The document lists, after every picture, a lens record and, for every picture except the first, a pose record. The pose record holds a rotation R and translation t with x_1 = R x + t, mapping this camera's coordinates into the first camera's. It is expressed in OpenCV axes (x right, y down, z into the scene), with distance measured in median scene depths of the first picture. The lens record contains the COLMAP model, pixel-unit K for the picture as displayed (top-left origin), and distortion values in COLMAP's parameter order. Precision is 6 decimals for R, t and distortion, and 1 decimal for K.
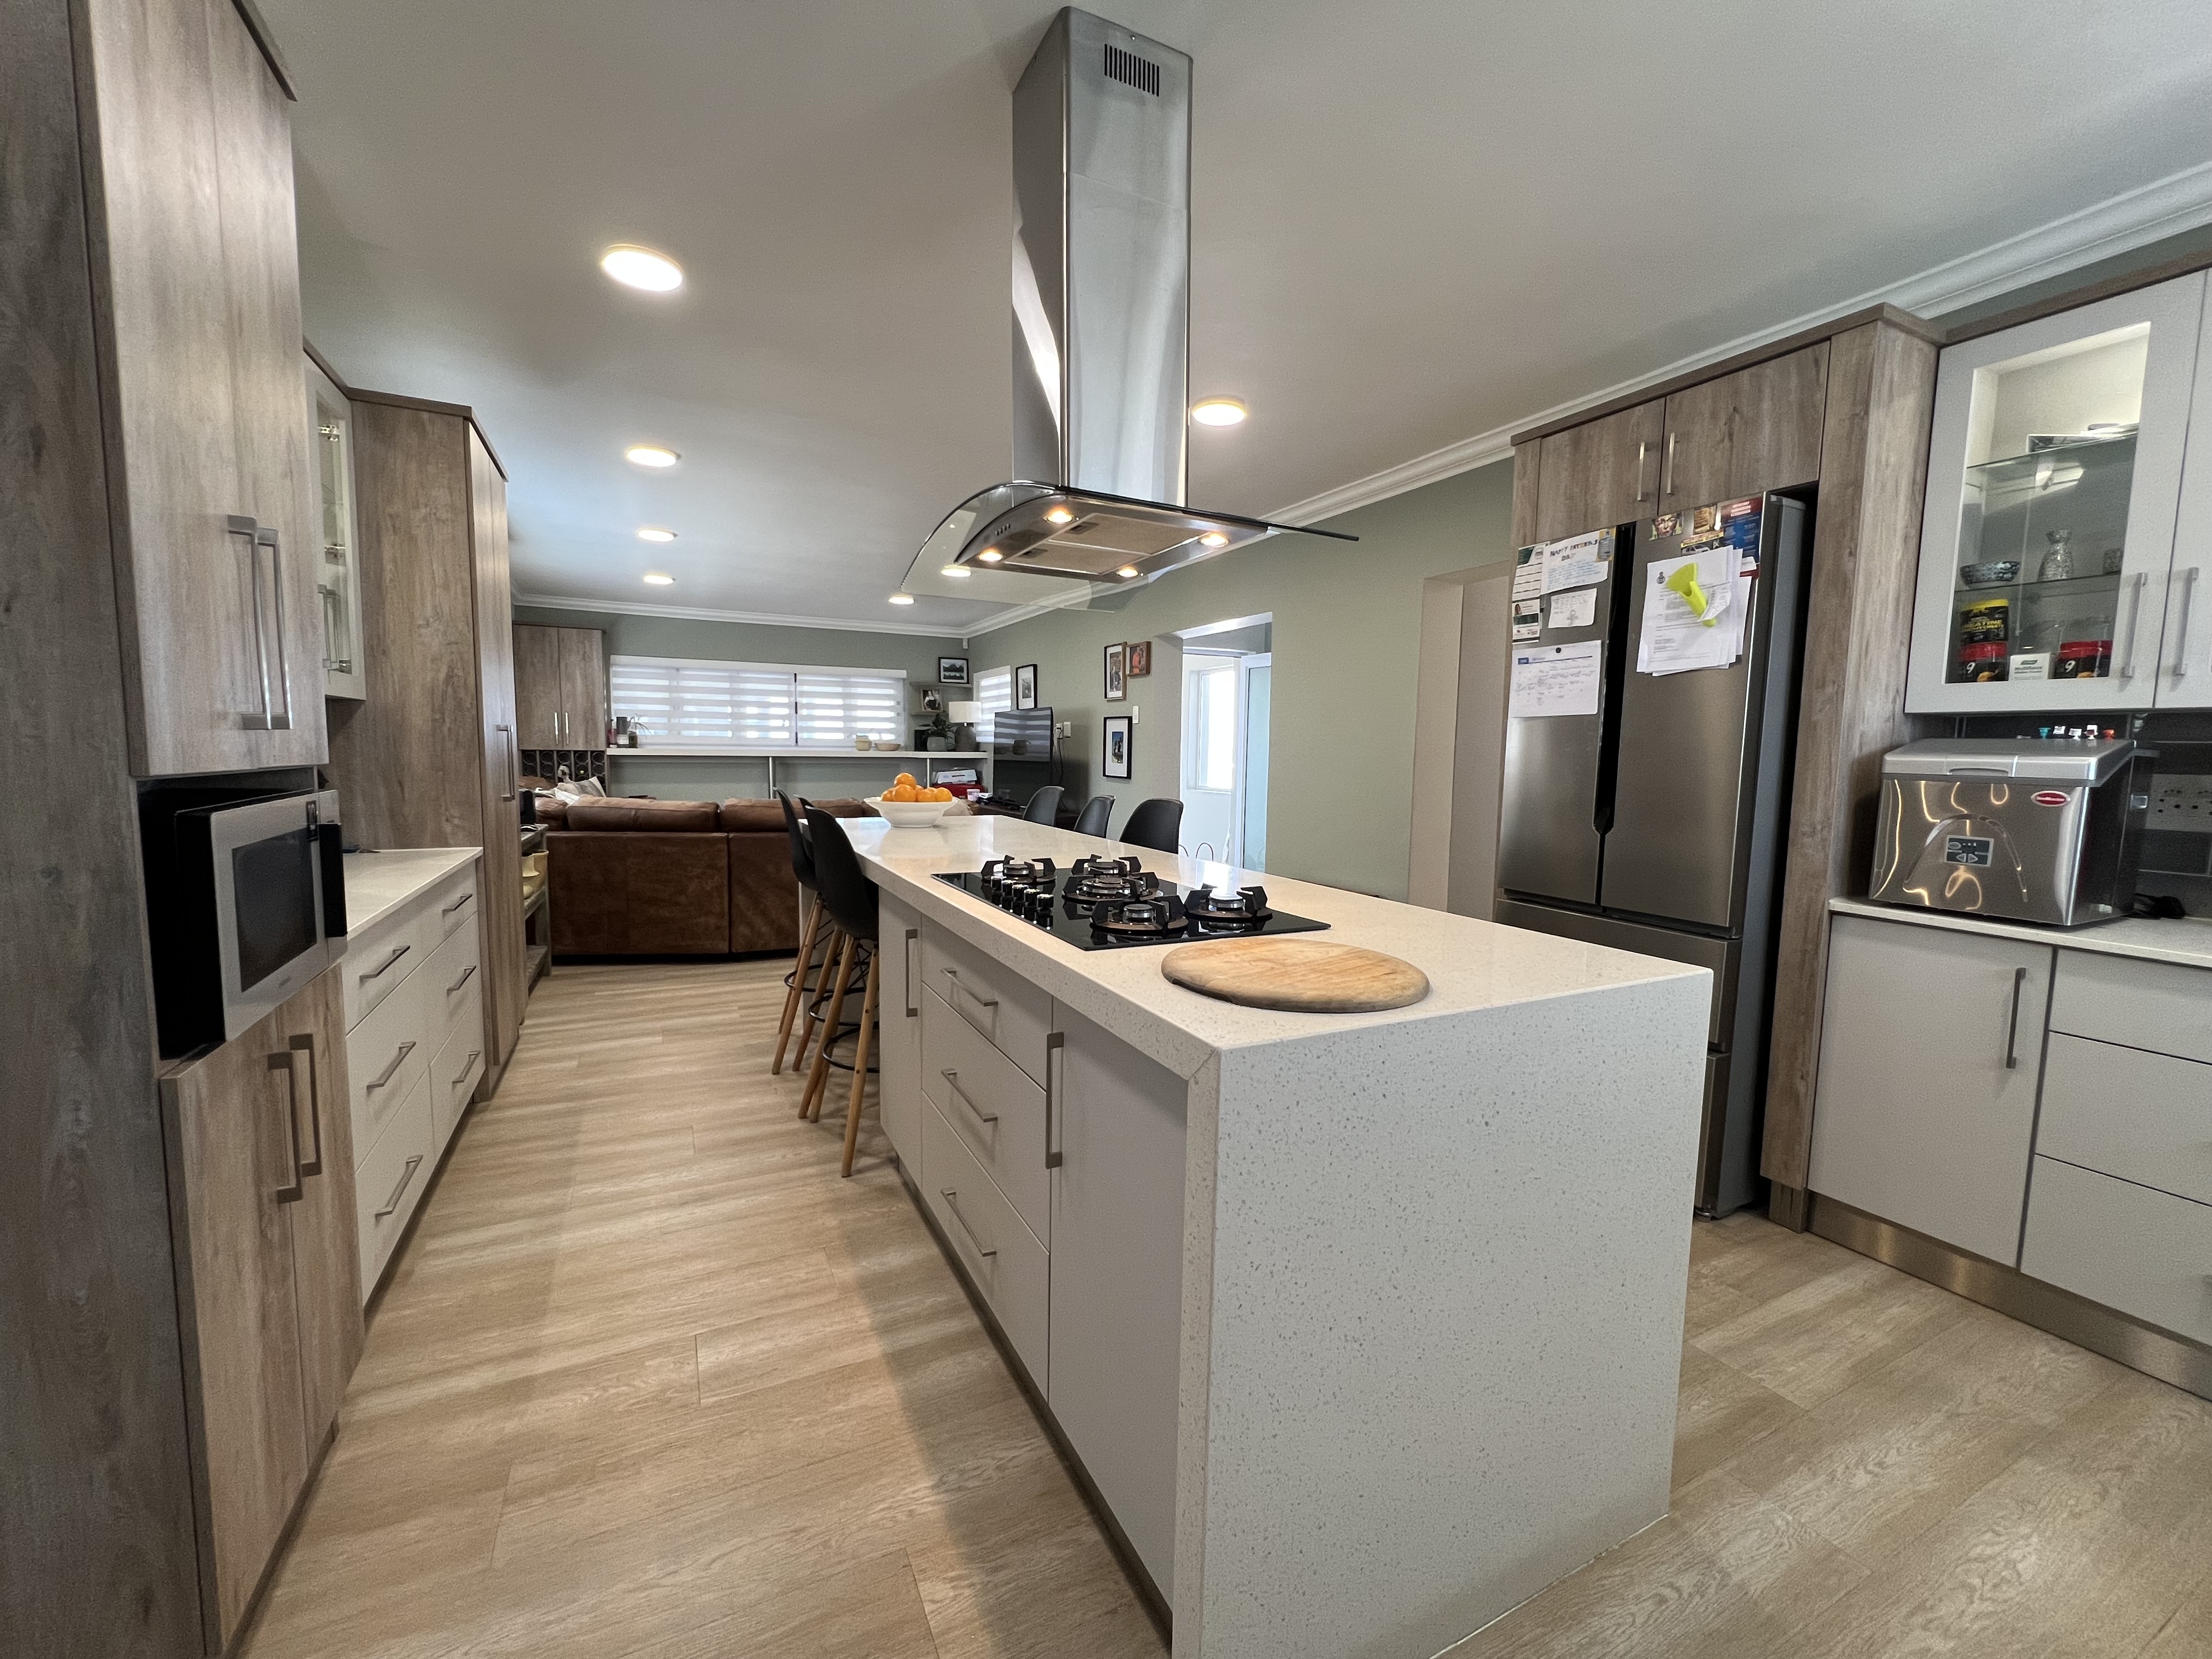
lens RADIAL K [[894.7, 0, 1107.1], [0, 894.7, 834.9], [0, 0, 1]] dist [-0.000850, 0.000221]
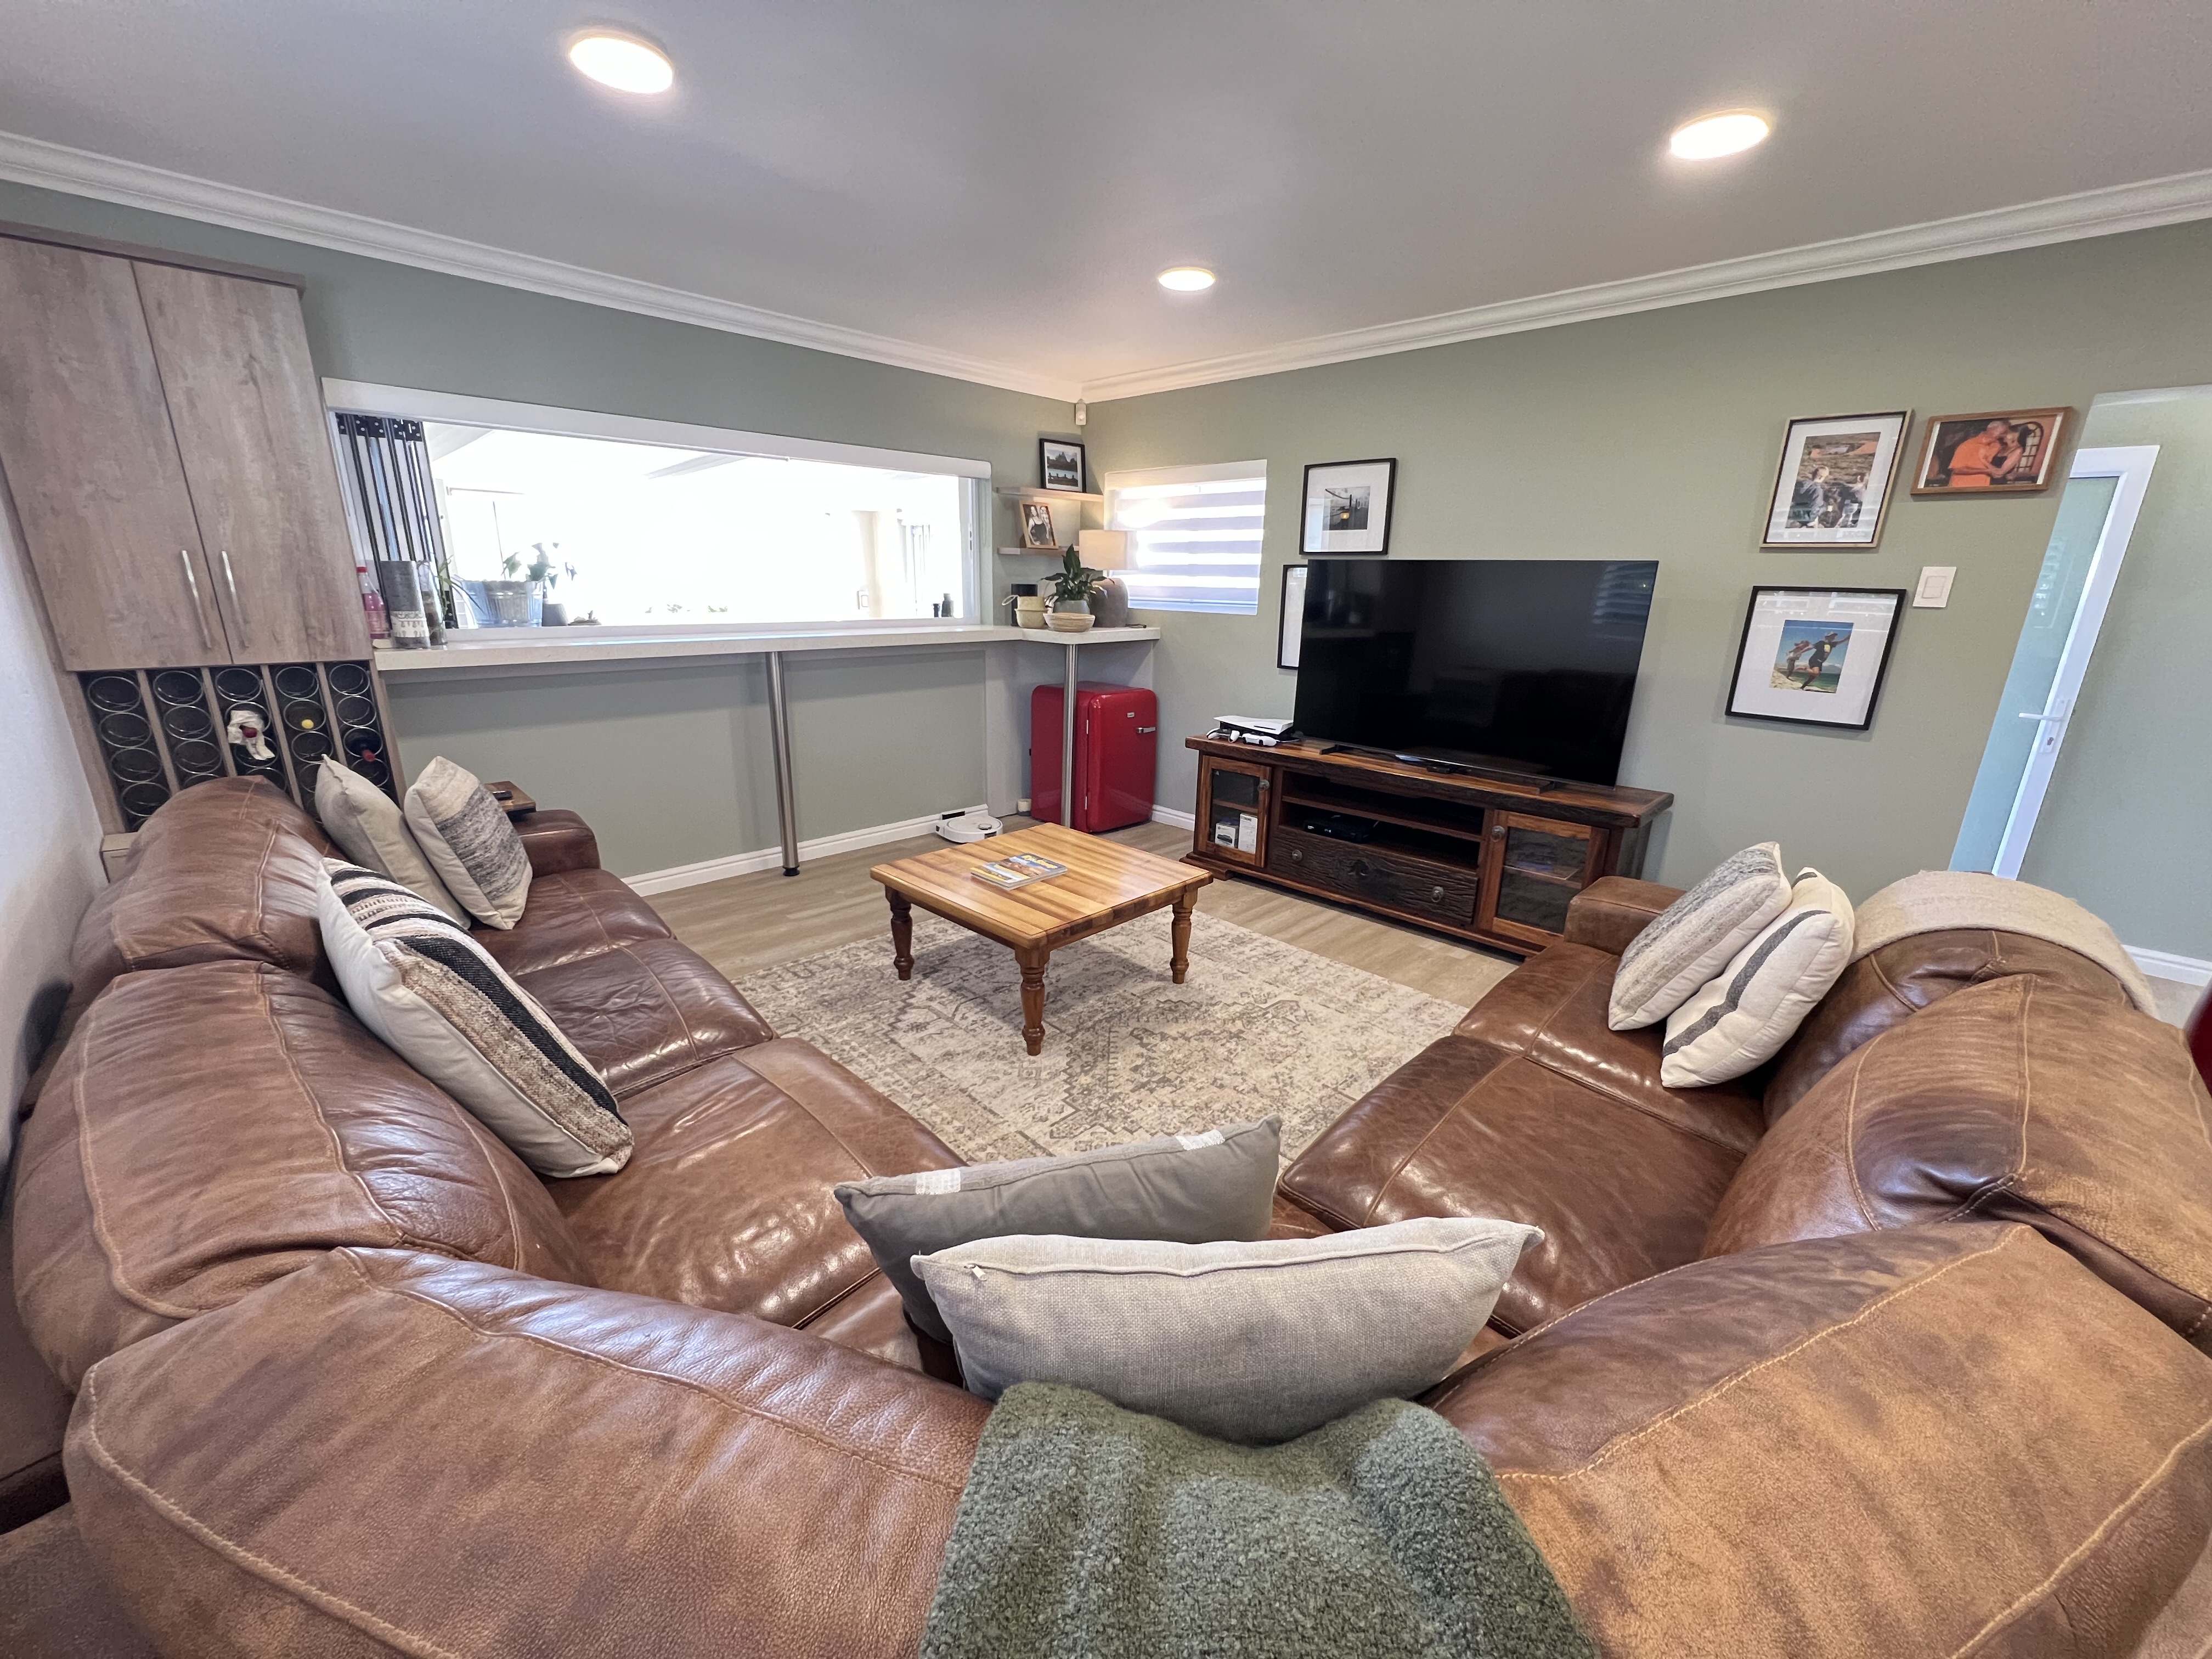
lens RADIAL K [[880.3, 0, 1093.6], [0, 880.3, 826.5], [0, 0, 1]] dist [-0.001193, 0.000209]
pose [[0.946807, -0.083315, 0.310831, -1.294736], [0.023502, 0.981227, 0.191419, -0.286617], [-0.320944, -0.173932, 0.930990, 1.825317]]
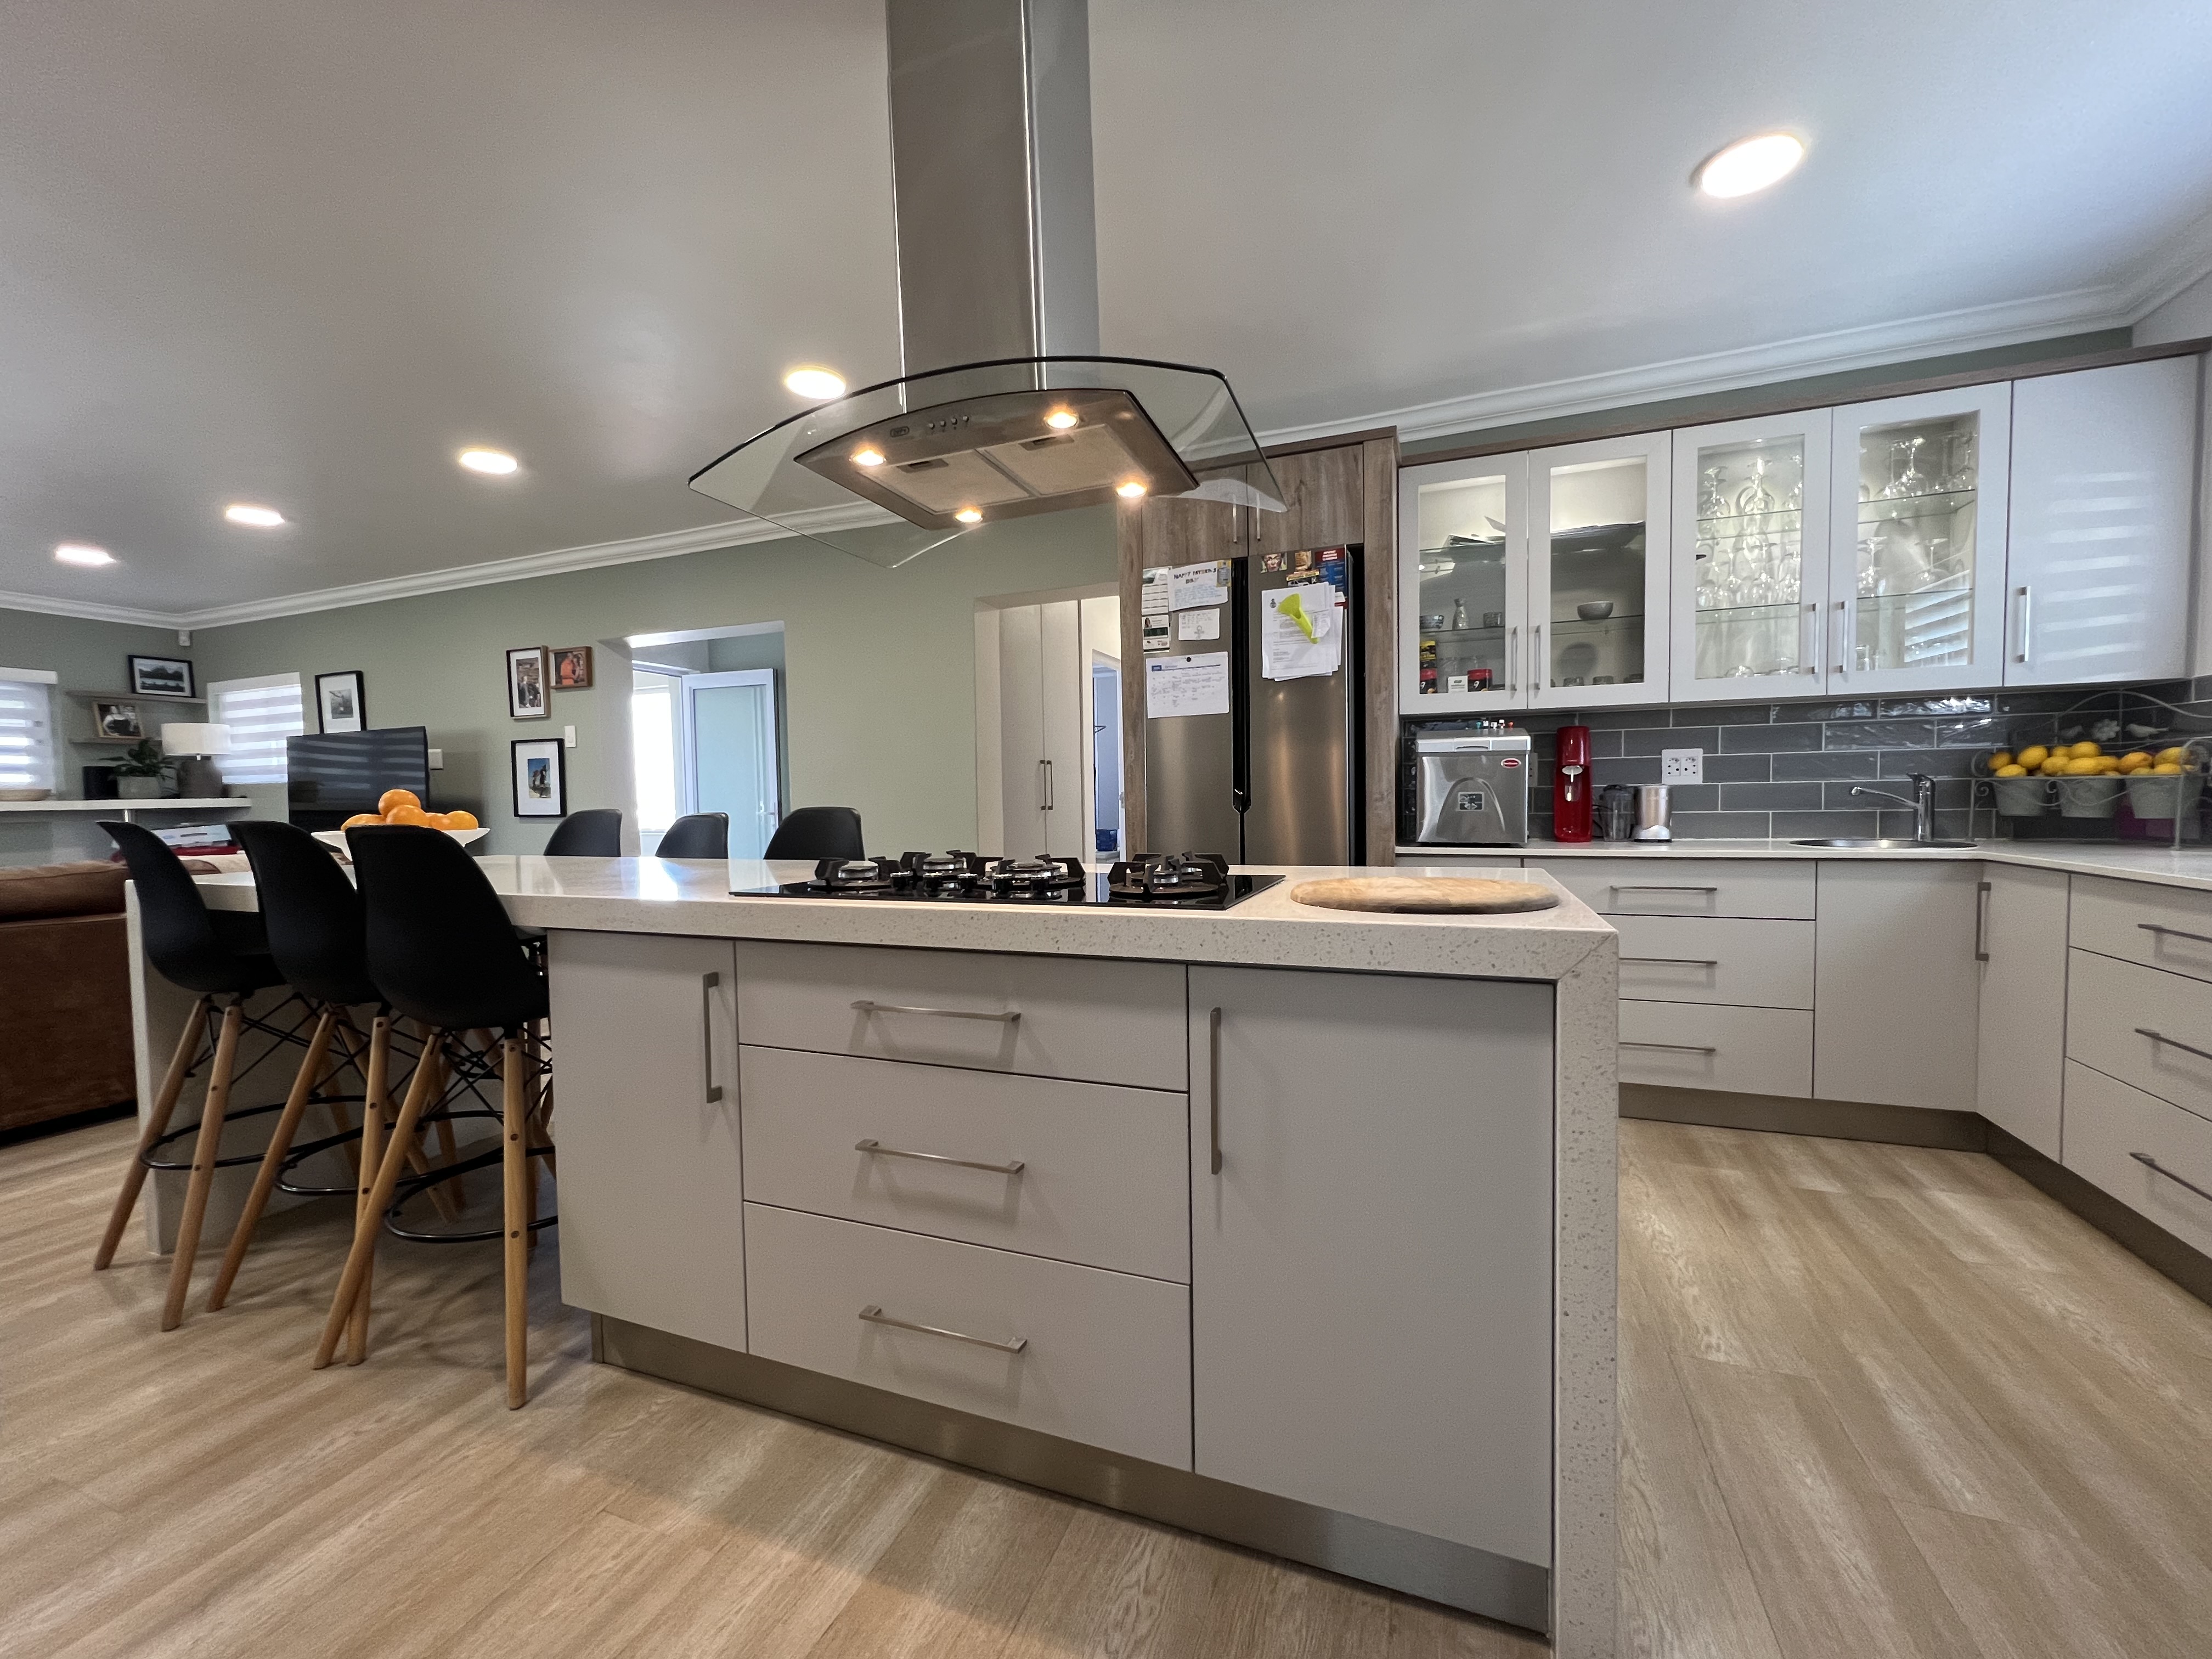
lens RADIAL K [[894.7, 0, 1104.8], [0, 894.7, 832.3], [0, 0, 1]] dist [-0.000850, 0.000221]
pose [[0.744292, -0.055727, 0.665526, -0.385733], [0.093921, 0.995343, -0.021692, 0.034804], [-0.661218, 0.078652, 0.746060, 0.234719]]
